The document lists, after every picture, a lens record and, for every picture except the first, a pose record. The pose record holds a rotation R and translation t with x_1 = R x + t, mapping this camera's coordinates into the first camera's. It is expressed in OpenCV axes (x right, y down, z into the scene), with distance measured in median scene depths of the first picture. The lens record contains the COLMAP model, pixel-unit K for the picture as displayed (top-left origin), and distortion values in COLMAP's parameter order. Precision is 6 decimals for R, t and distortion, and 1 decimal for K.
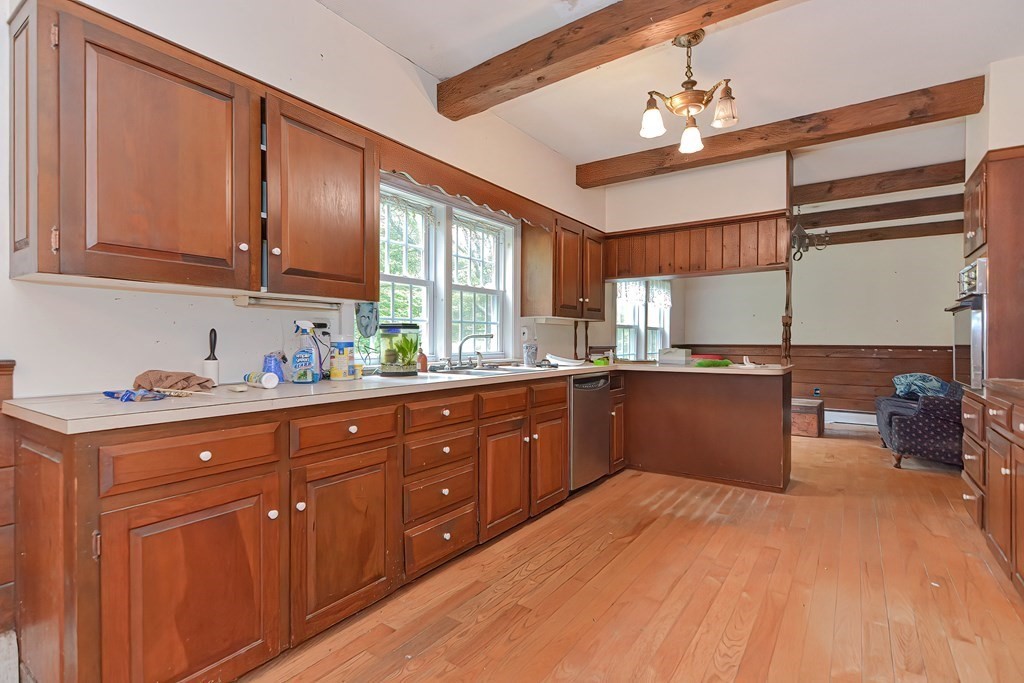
lens RADIAL K [[490.9, 0, 512.0], [0, 490.9, 341.5], [0, 0, 1]] dist [0.001446, -0.001656]
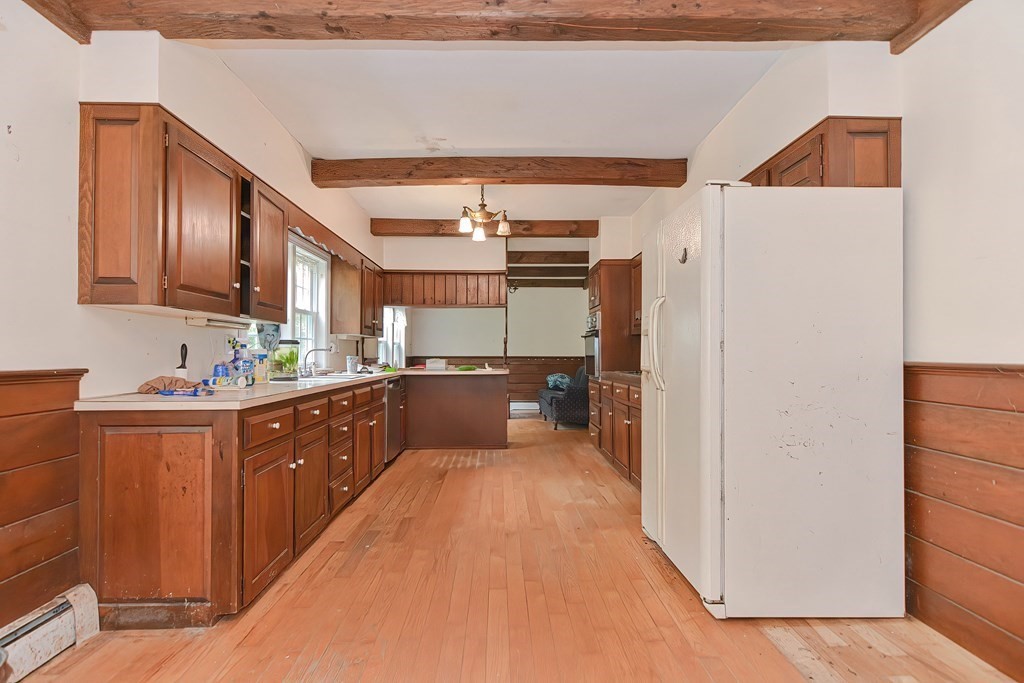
lens RADIAL K [[490.9, 0, 512.0], [0, 490.9, 341.5], [0, 0, 1]] dist [0.001446, -0.001656]
pose [[0.801979, 0.012911, 0.597213, -0.429332], [0.003304, 0.999655, -0.026047, 0.002189], [-0.597343, 0.022862, 0.801660, -0.324147]]
